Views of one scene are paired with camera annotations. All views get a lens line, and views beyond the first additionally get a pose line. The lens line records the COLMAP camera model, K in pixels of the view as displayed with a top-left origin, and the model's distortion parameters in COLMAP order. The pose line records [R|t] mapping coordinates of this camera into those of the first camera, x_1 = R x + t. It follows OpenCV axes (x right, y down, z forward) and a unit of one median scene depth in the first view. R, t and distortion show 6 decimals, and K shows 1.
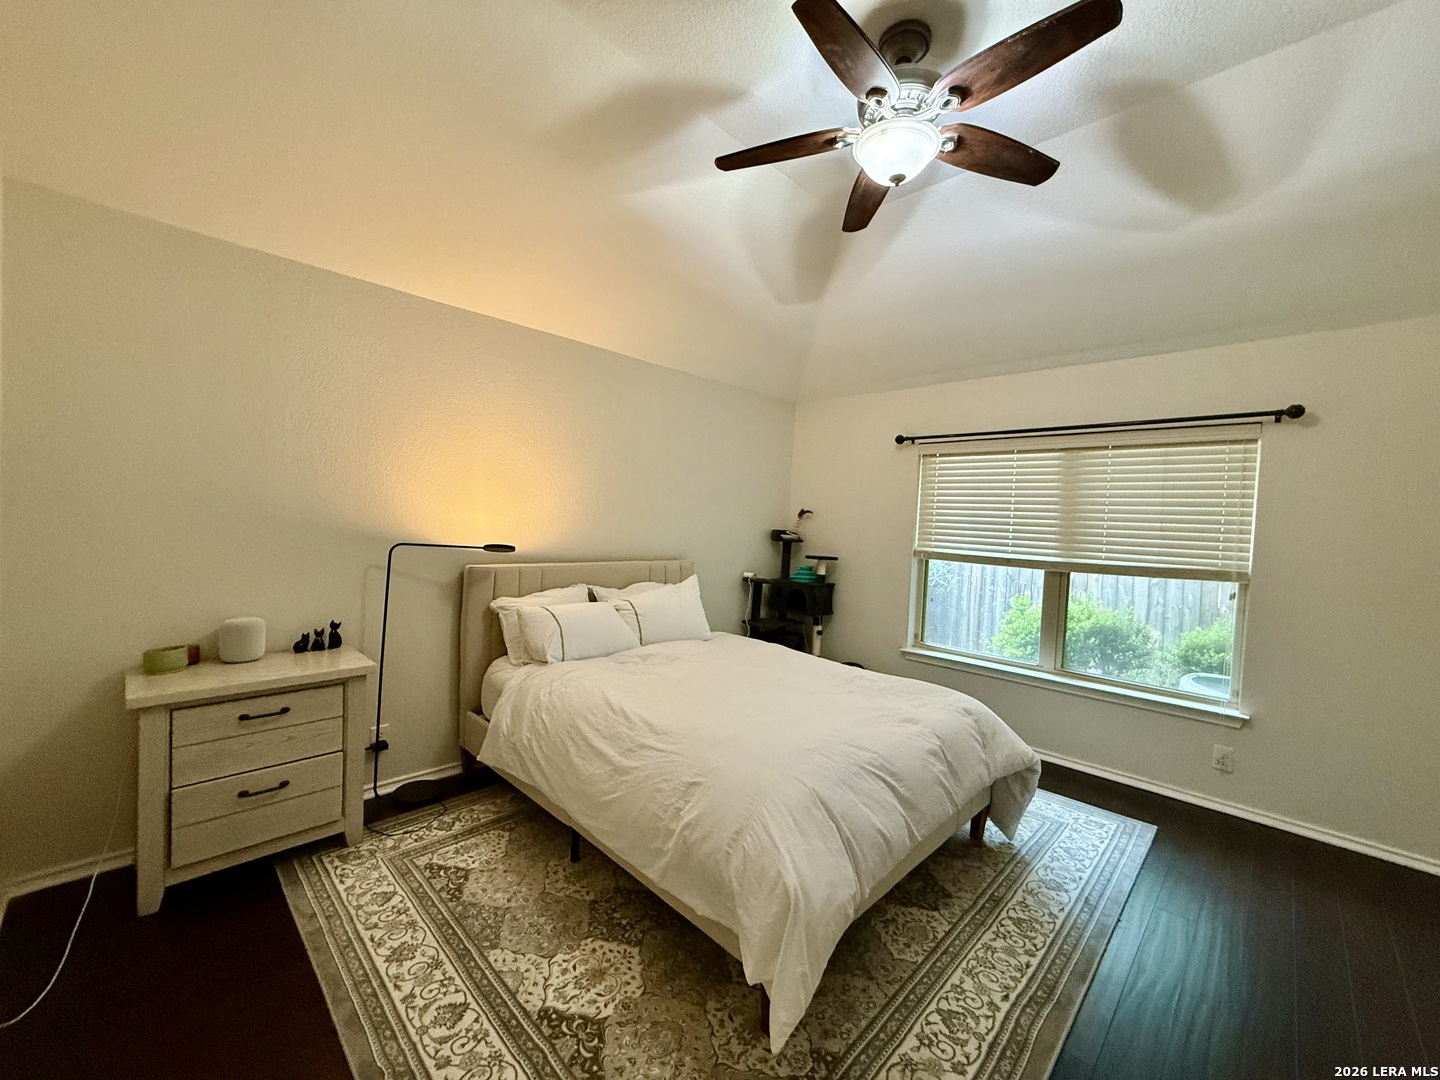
lens RADIAL K [[572.9, 0, 719.1], [0, 572.9, 538.6], [0, 0, 1]] dist [0.000249, 0.000027]
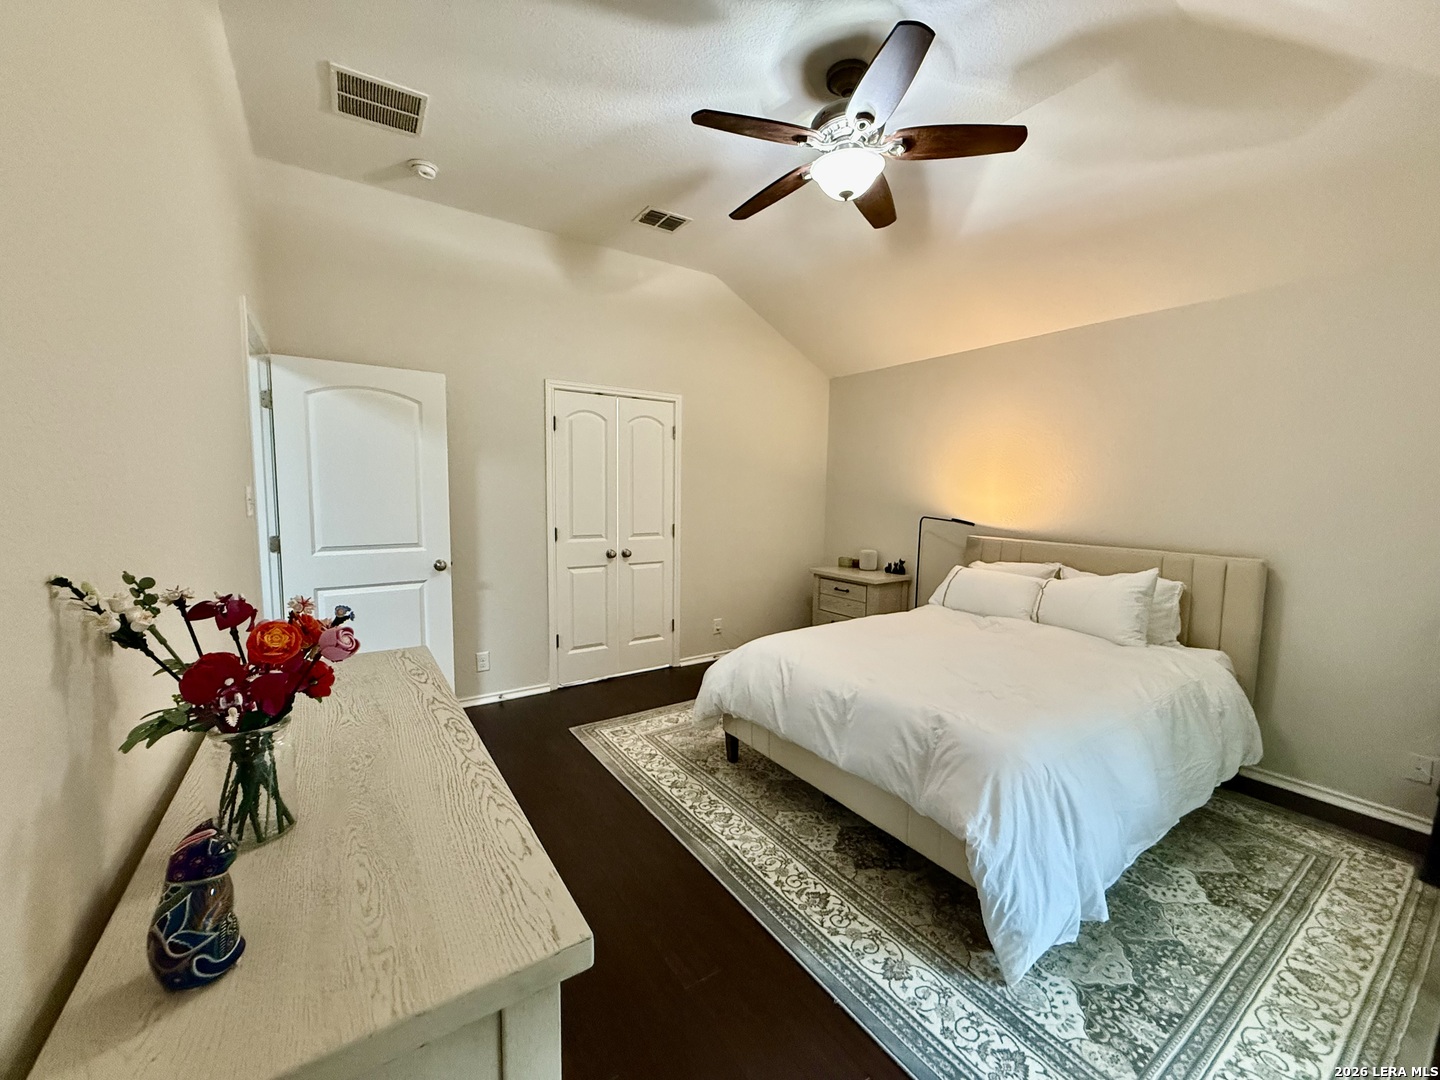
lens RADIAL K [[572.9, 0, 719.1], [0, 572.9, 538.6], [0, 0, 1]] dist [0.000249, 0.000027]
pose [[-0.199768, 0.037169, -0.979138, 1.376149], [-0.054146, 0.997335, 0.048907, 0.026330], [0.978346, 0.062787, -0.197223, 0.915579]]
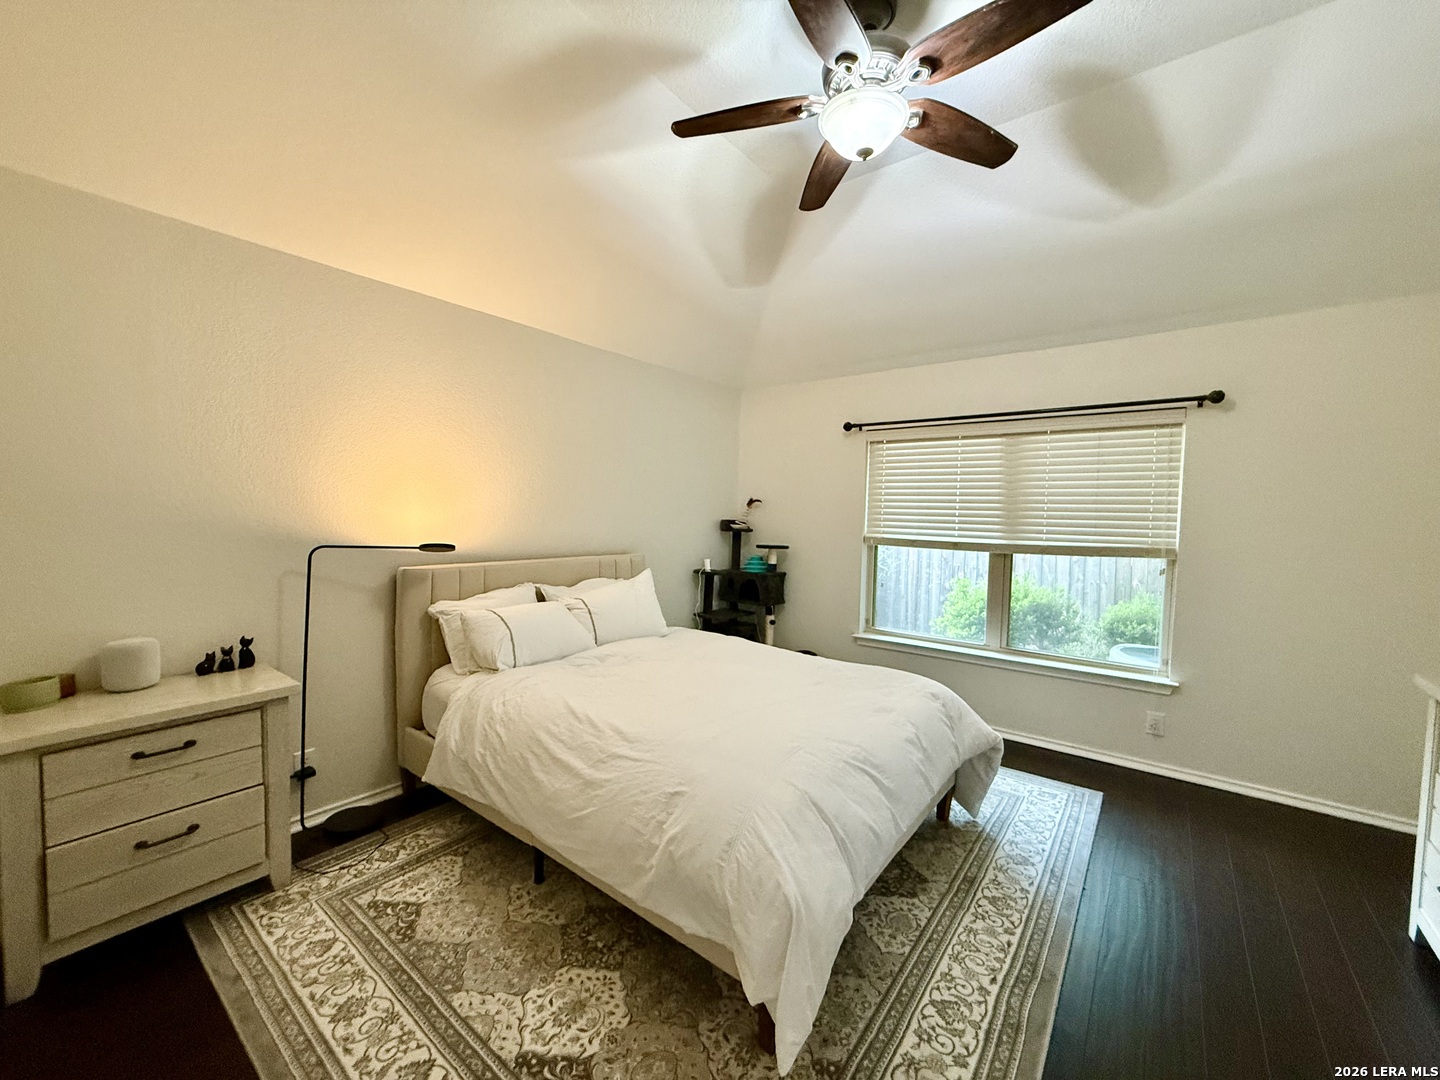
lens RADIAL K [[572.9, 0, 719.1], [0, 572.9, 538.6], [0, 0, 1]] dist [0.000249, 0.000027]
pose [[0.992947, -0.028756, 0.115017, -0.055265], [0.026804, 0.999470, 0.018479, -0.003380], [-0.115488, -0.015265, 0.993192, 0.054346]]
